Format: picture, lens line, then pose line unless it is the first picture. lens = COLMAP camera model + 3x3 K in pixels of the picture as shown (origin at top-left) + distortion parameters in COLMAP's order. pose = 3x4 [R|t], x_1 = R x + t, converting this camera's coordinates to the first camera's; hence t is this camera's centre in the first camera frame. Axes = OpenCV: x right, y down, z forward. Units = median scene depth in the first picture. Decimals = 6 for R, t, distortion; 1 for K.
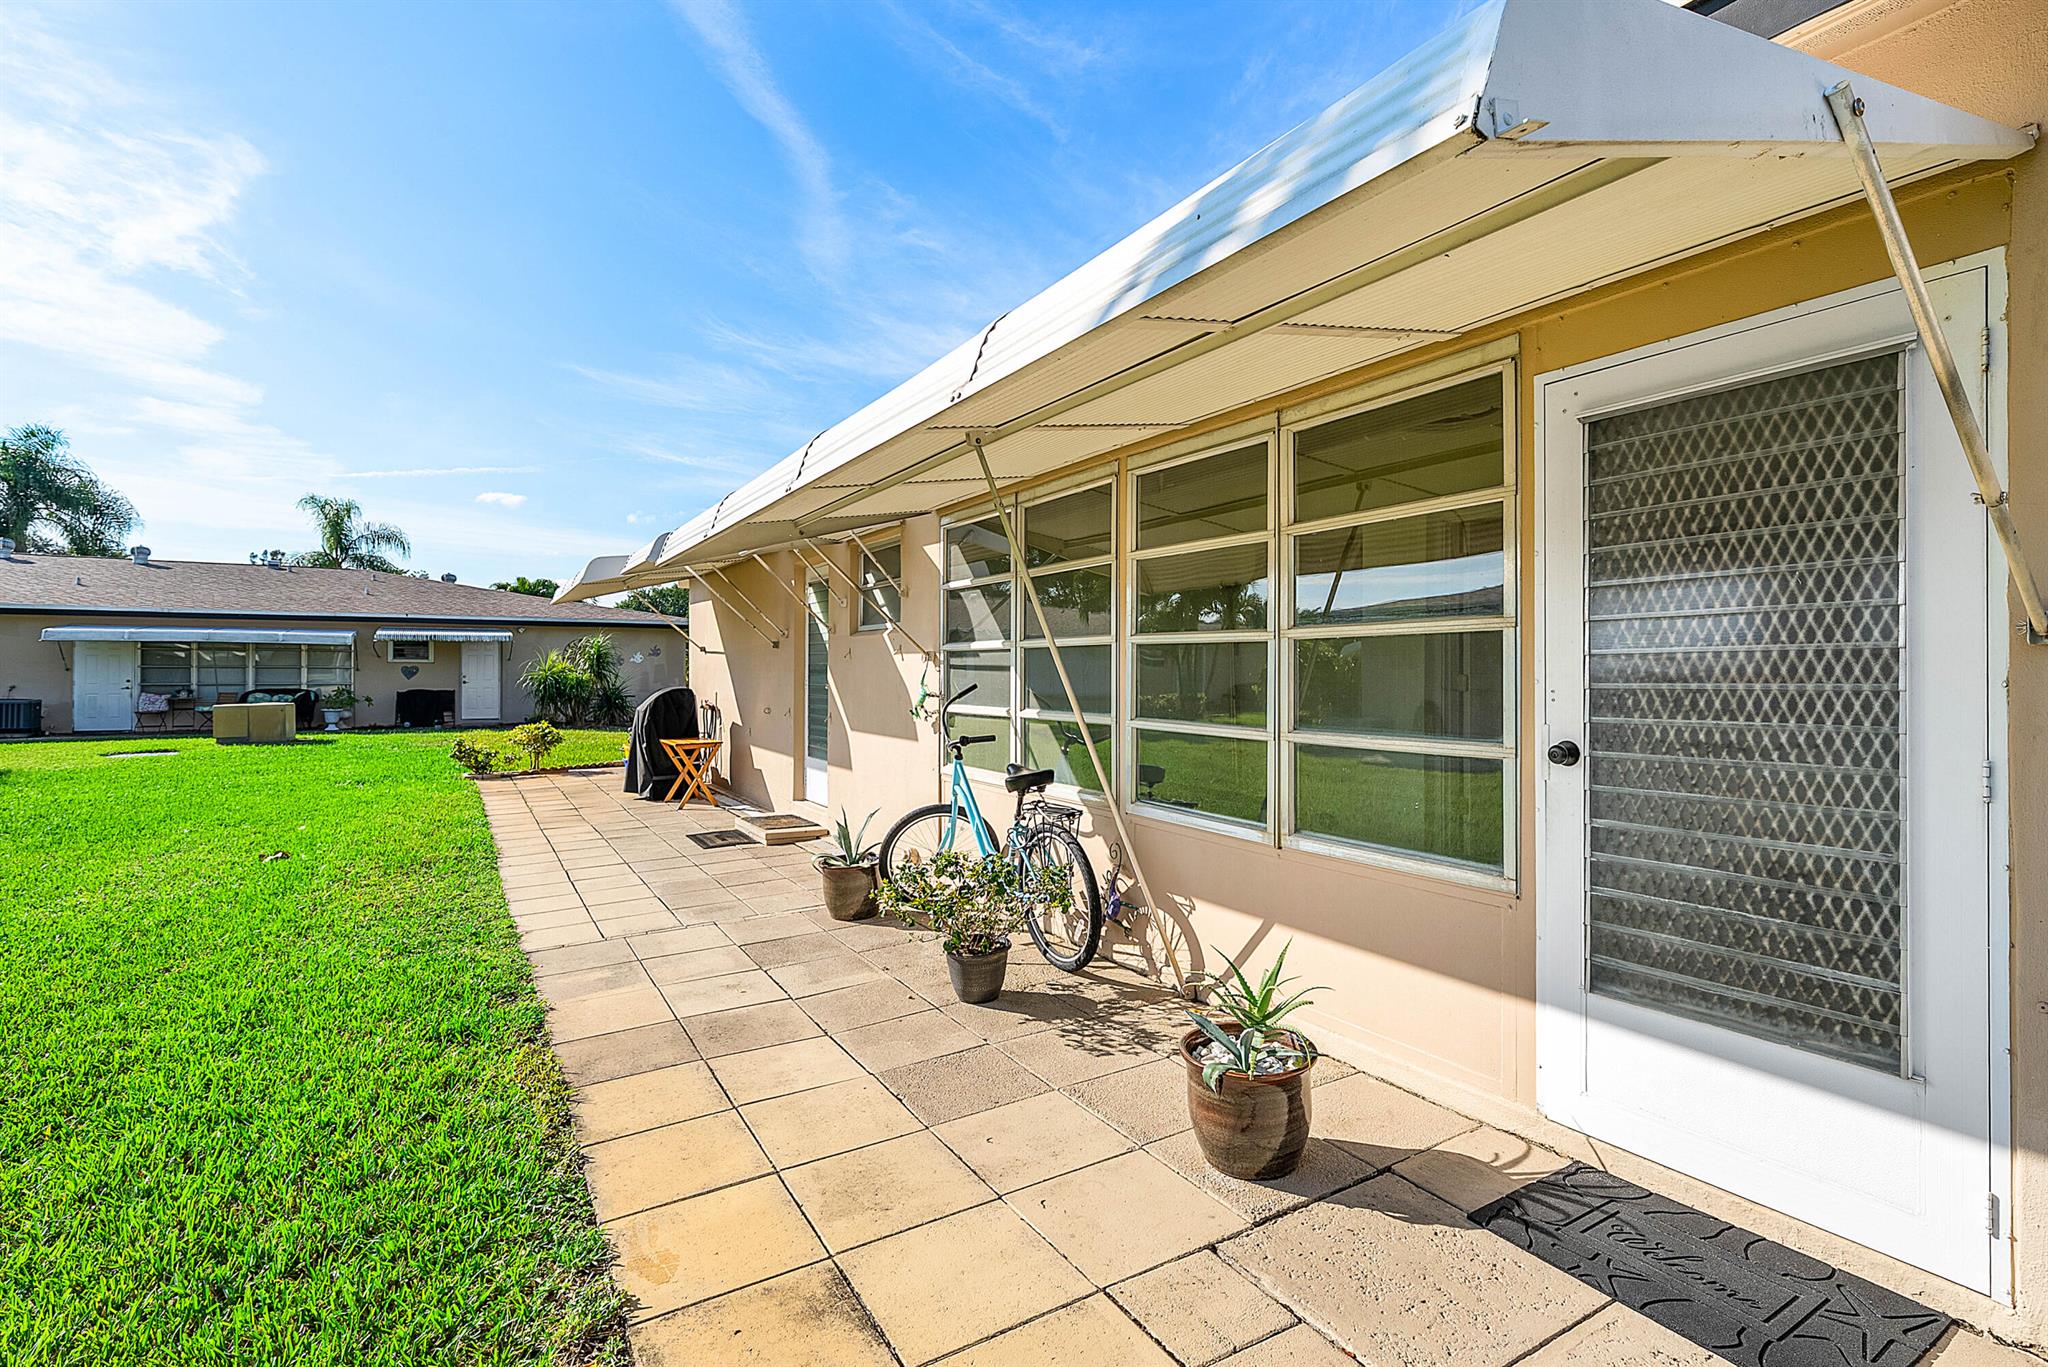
lens RADIAL K [[986.2, 0, 1020.0], [0, 986.2, 674.1], [0, 0, 1]] dist [0.001080, -0.000442]
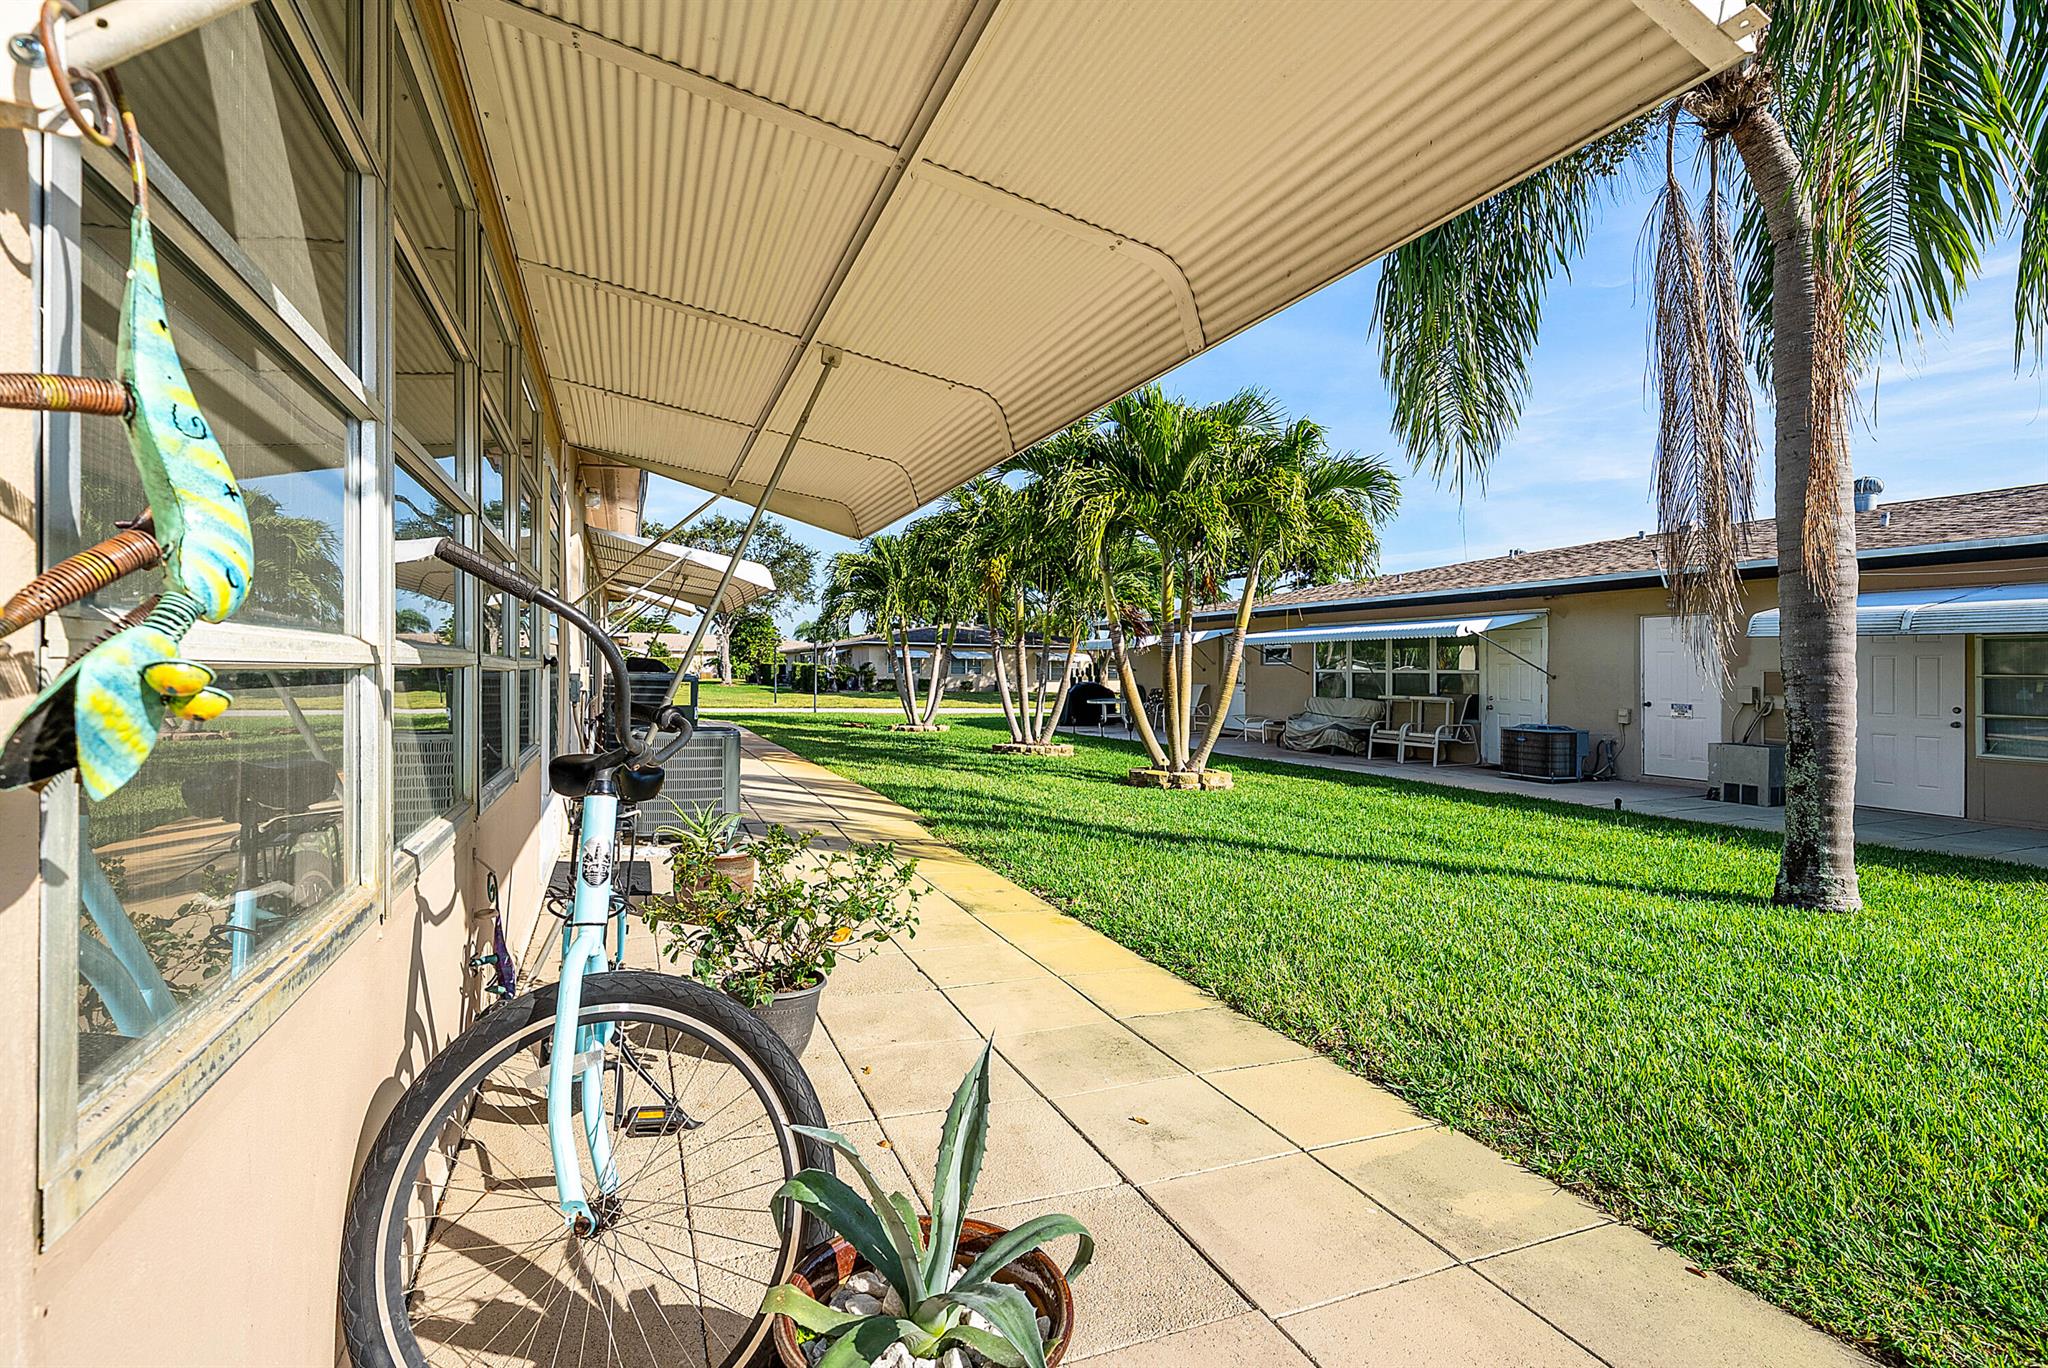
lens RADIAL K [[895.3, 0, 1024.0], [0, 895.3, 684.0], [0, 0, 1]] dist [0.002458, 0.000133]
pose [[-0.993773, -0.003211, 0.111380, -0.286686], [-0.001934, 0.999931, 0.011569, 0.059347], [-0.111410, 0.011282, -0.993711, 1.592928]]
